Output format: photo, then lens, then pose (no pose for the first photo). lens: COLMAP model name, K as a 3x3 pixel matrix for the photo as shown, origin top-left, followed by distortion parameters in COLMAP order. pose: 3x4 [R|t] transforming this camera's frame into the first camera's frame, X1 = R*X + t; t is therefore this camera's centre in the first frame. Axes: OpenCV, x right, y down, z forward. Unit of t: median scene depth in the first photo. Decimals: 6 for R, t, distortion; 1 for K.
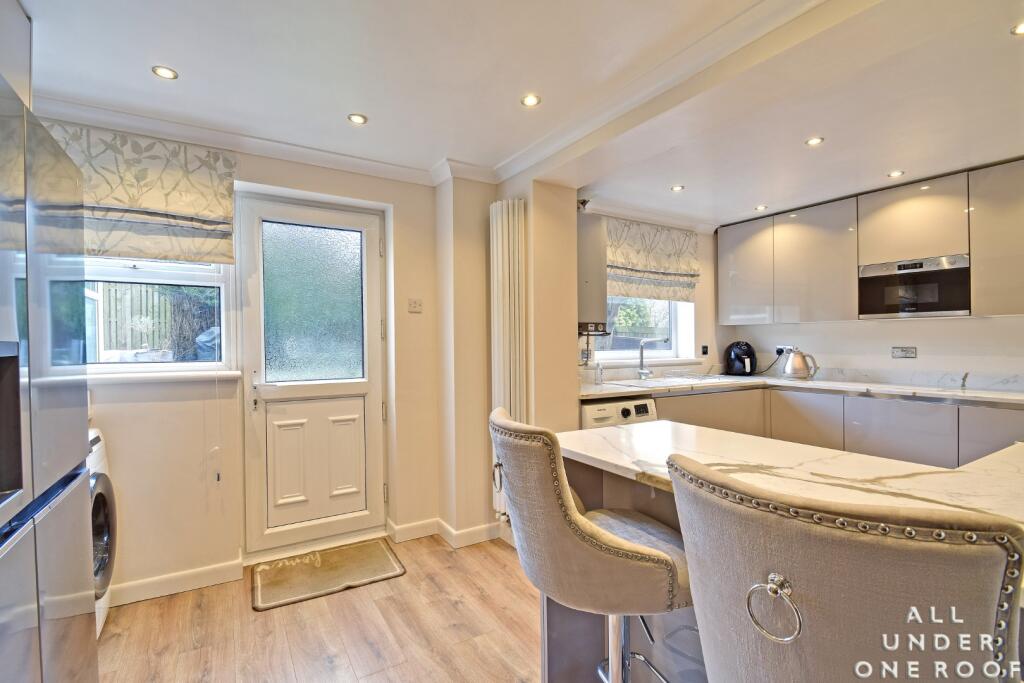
lens RADIAL K [[464.4, 0, 509.2], [0, 464.4, 342.6], [0, 0, 1]] dist [0.000960, 0.000172]
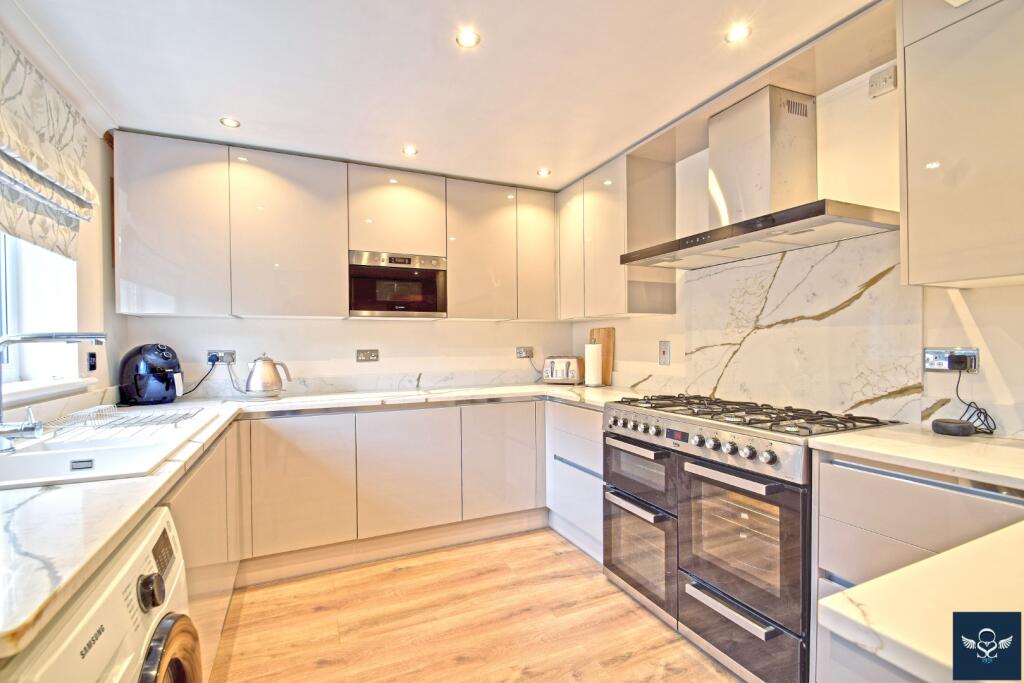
lens RADIAL K [[464.4, 0, 508.3], [0, 464.4, 345.0], [0, 0, 1]] dist [0.000960, 0.000172]
pose [[0.144903, 0.002119, 0.989444, -0.007248], [0.010919, 0.999933, -0.003740, 0.006622], [-0.989386, 0.011346, 0.144870, 0.596190]]
